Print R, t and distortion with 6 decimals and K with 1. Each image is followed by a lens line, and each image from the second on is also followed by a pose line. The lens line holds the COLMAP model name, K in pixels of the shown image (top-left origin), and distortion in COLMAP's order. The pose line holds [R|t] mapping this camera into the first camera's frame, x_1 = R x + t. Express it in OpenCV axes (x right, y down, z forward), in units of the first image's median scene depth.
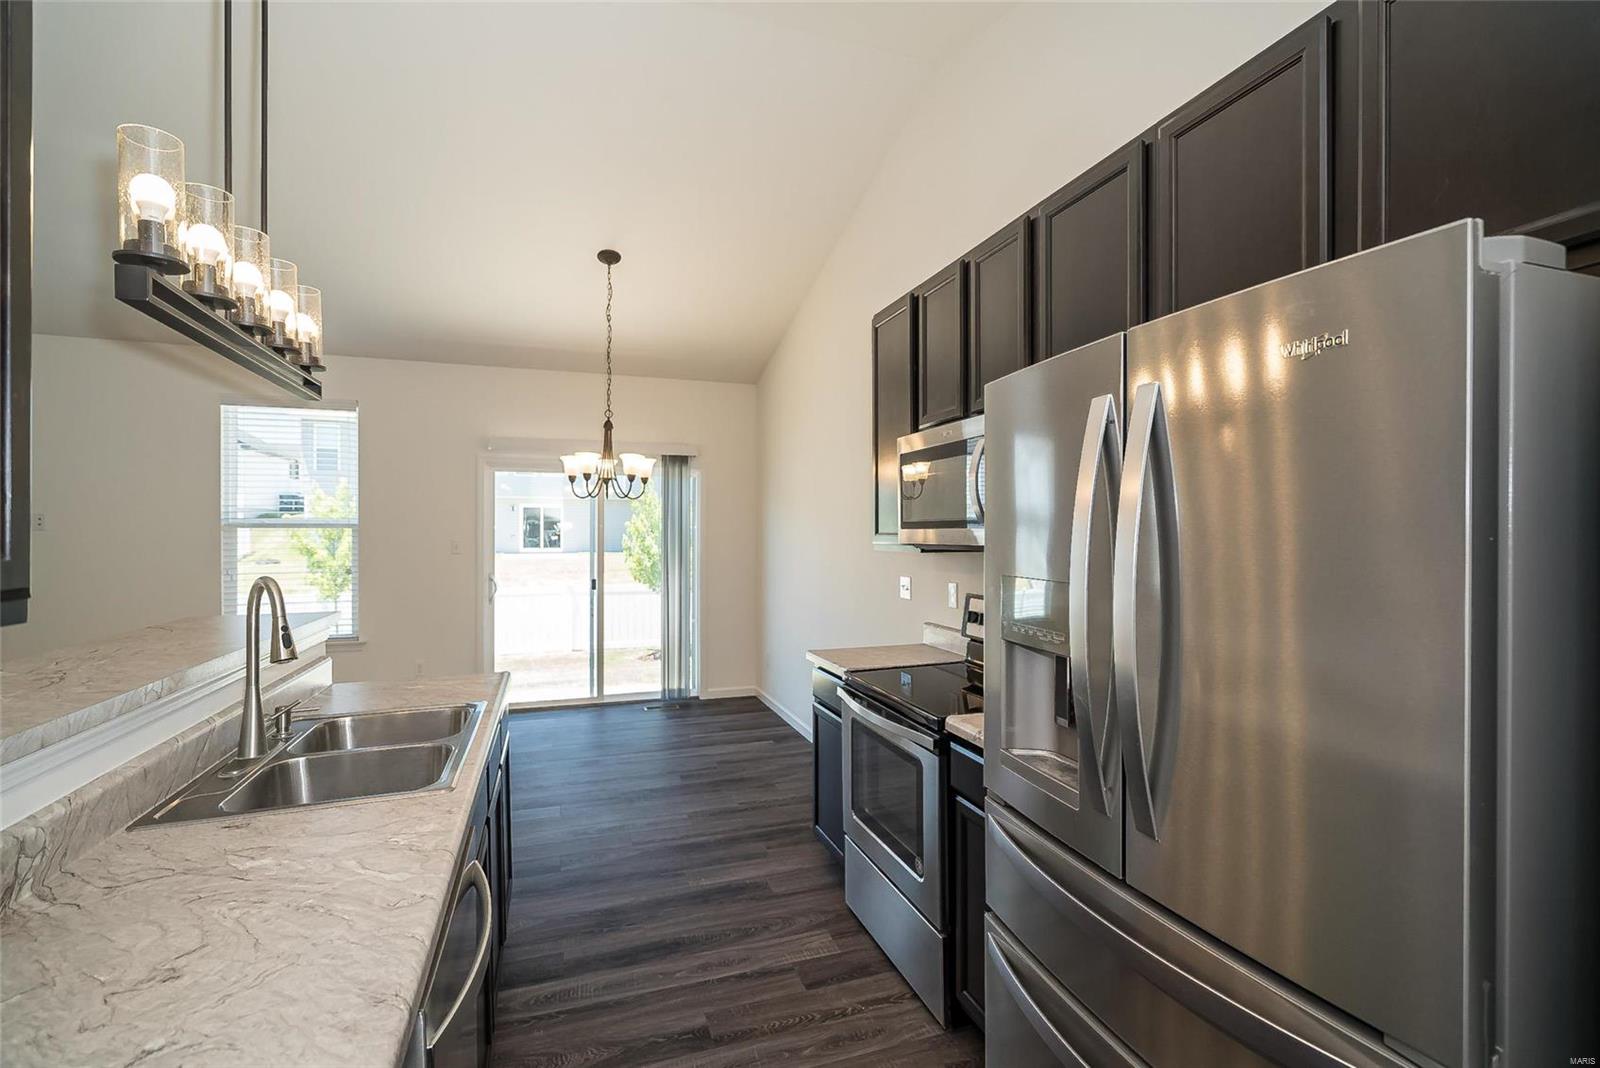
lens RADIAL K [[752.8, 0, 793.4], [0, 752.8, 532.9], [0, 0, 1]] dist [-0.003978, 0.000706]
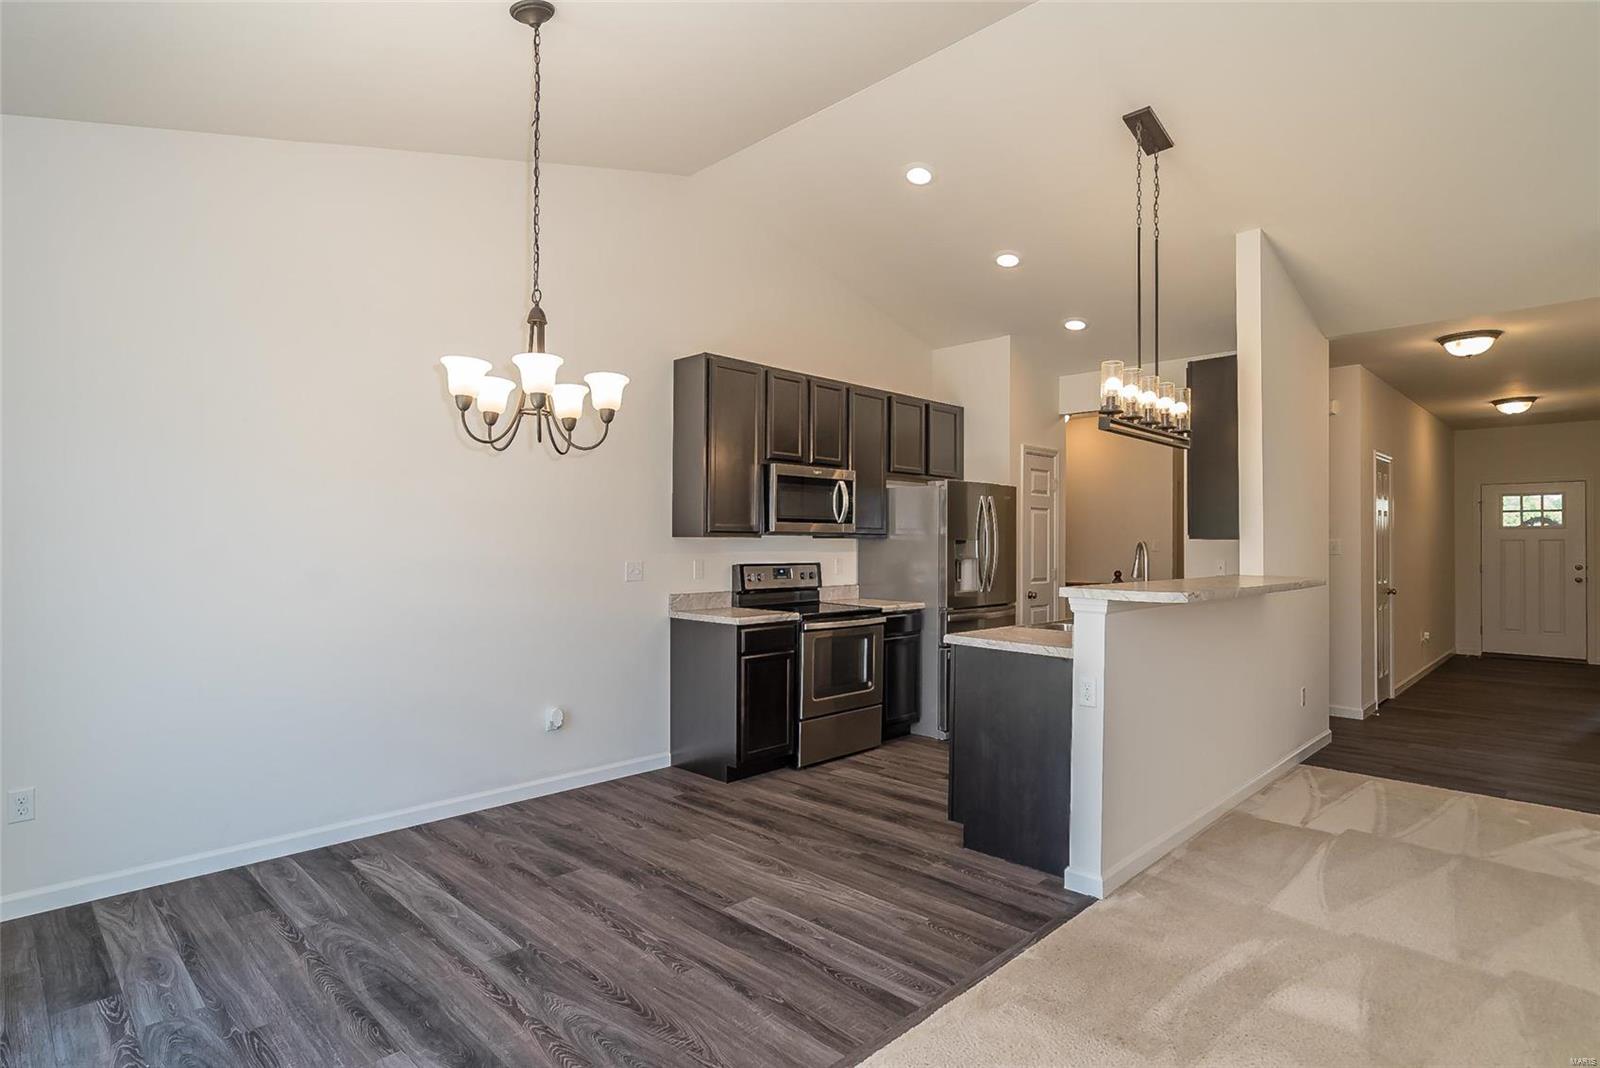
lens RADIAL K [[794.5, 0, 793.5], [0, 794.5, 532.3], [0, 0, 1]] dist [-0.001791, -0.000355]
pose [[-0.457533, 0.009248, 0.889145, -0.923360], [0.000345, 0.999948, -0.010223, 0.024740], [-0.889193, -0.004370, -0.457512, 1.193186]]
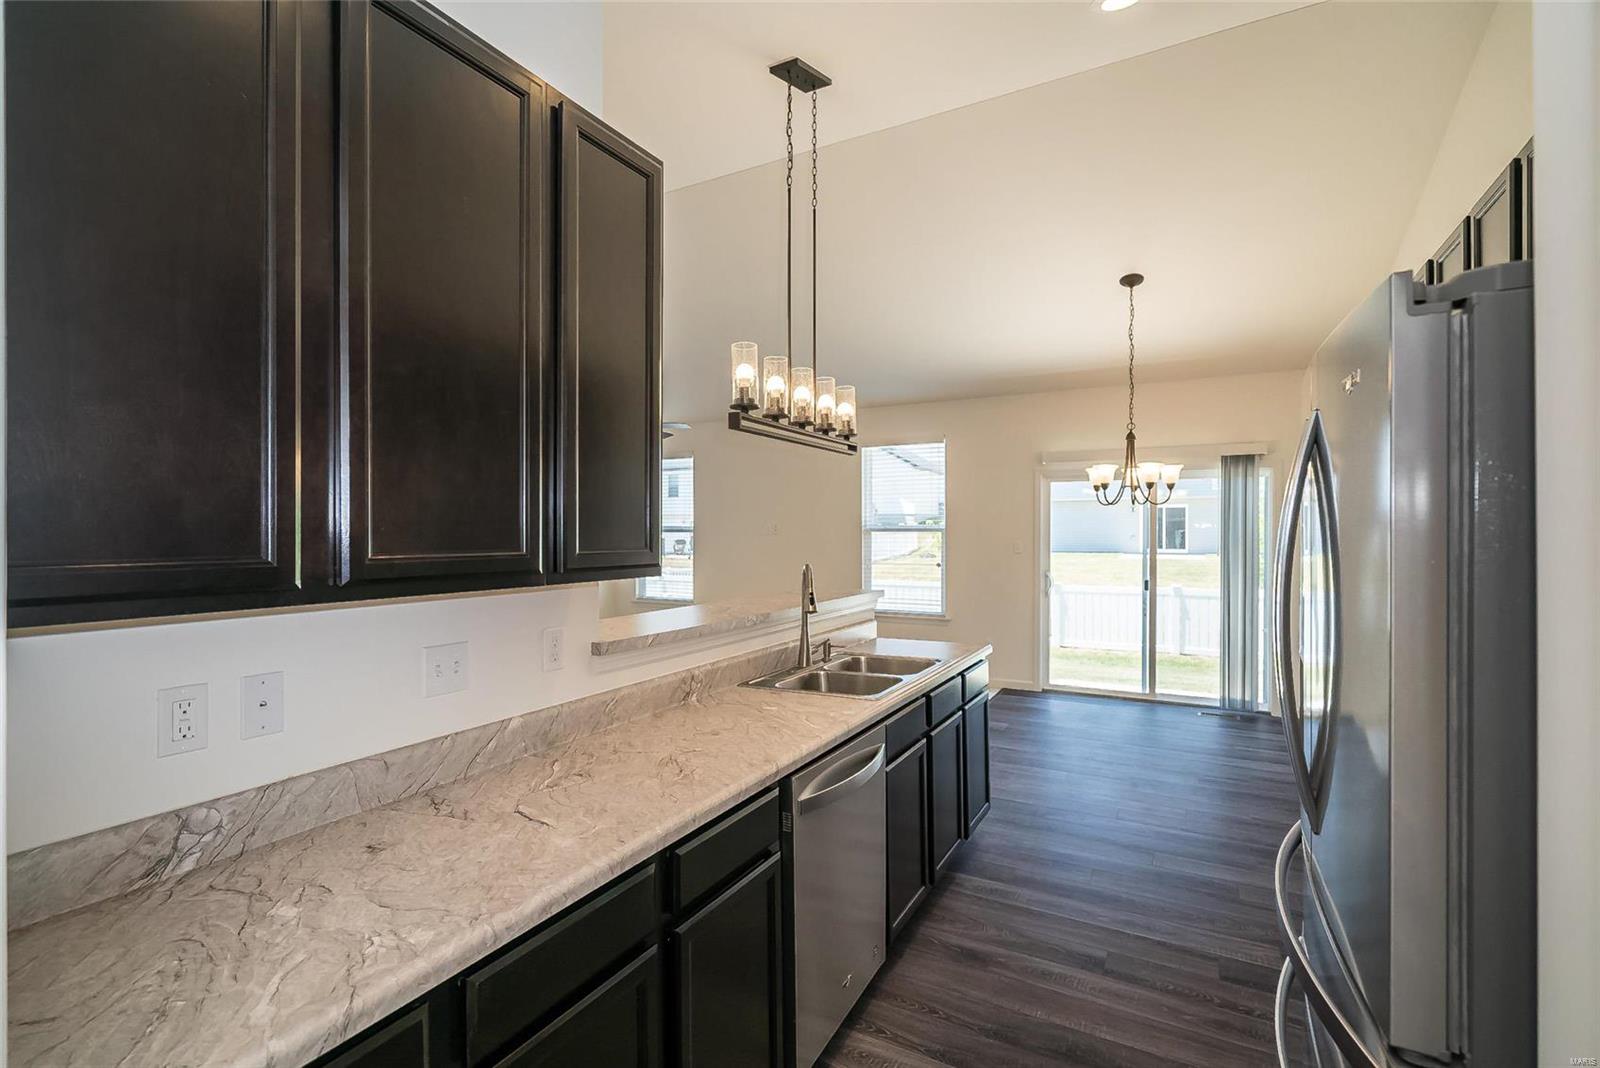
lens RADIAL K [[717.2, 0, 770.1], [0, 717.2, 533.3], [0, 0, 1]] dist [-0.000273, 0.000192]
pose [[0.662114, 0.001112, -0.749403, 0.197568], [-0.000283, 0.999999, 0.001233, -0.006641], [0.749403, -0.000605, 0.662113, -0.071215]]
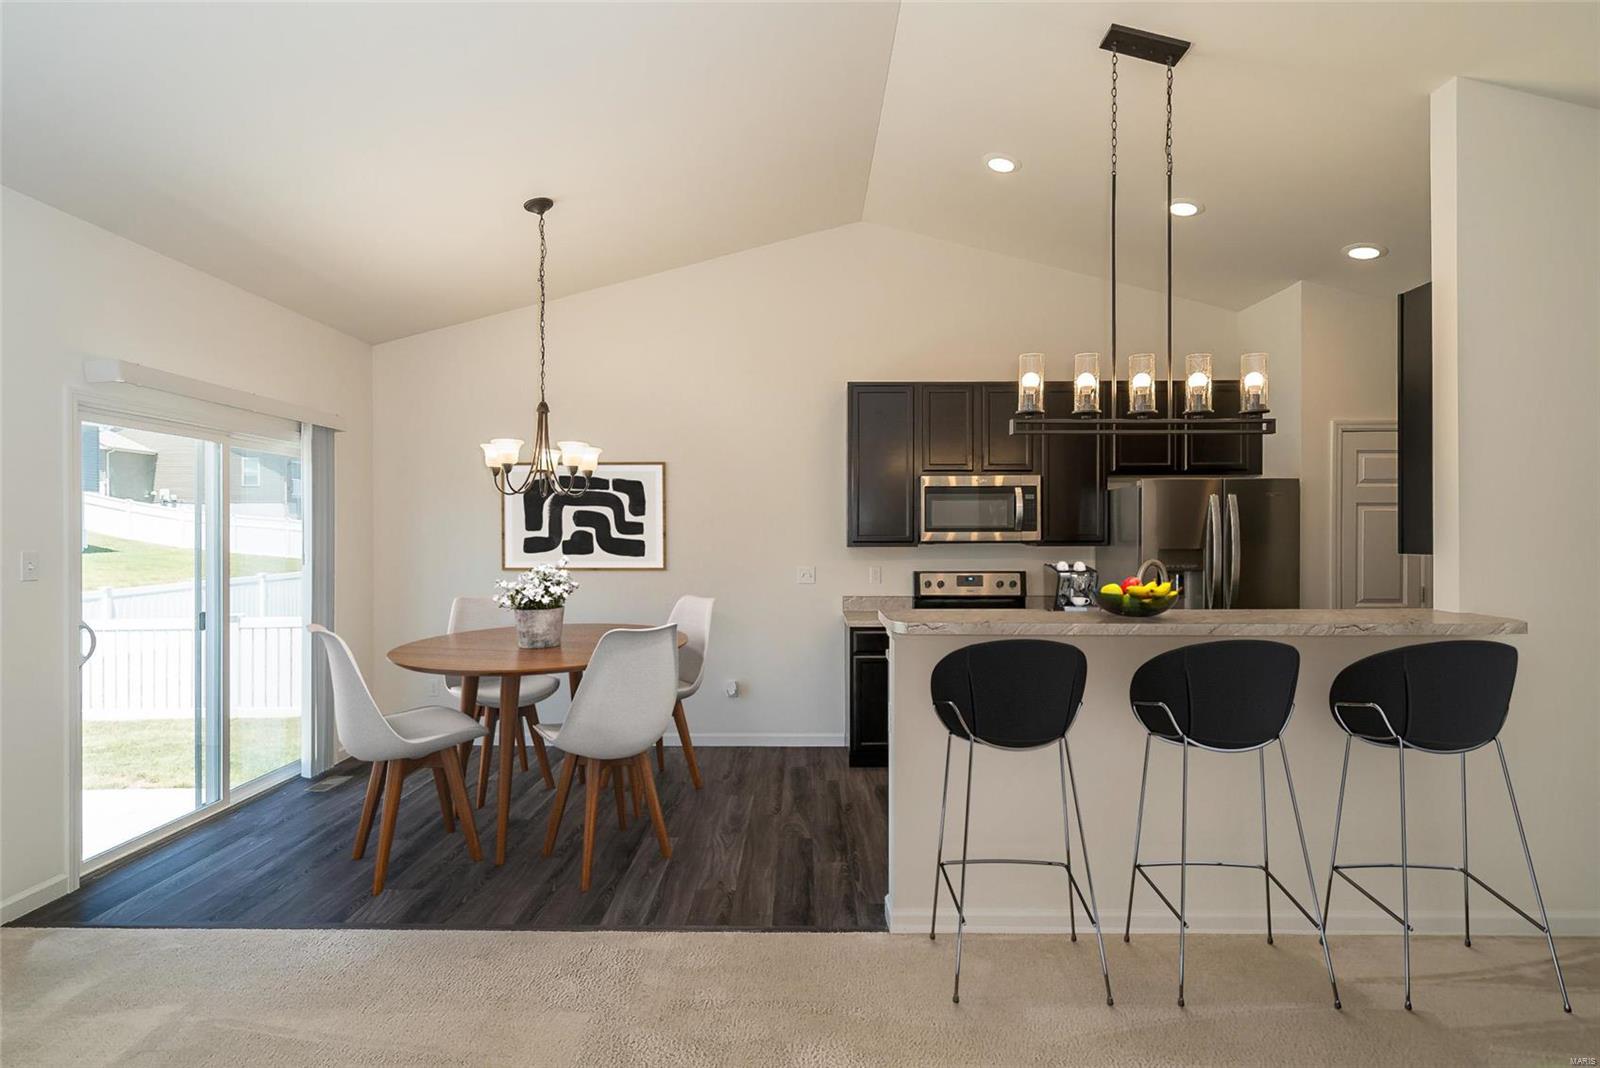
lens RADIAL K [[817.9, 0, 842.5], [0, 817.9, 533.8], [0, 0, 1]] dist [-0.002042, -0.000199]
pose [[0.288727, -0.004445, 0.957401, -1.103992], [0.005549, 0.999980, 0.002969, -0.003070], [-0.957395, 0.004455, 0.288746, 0.459470]]
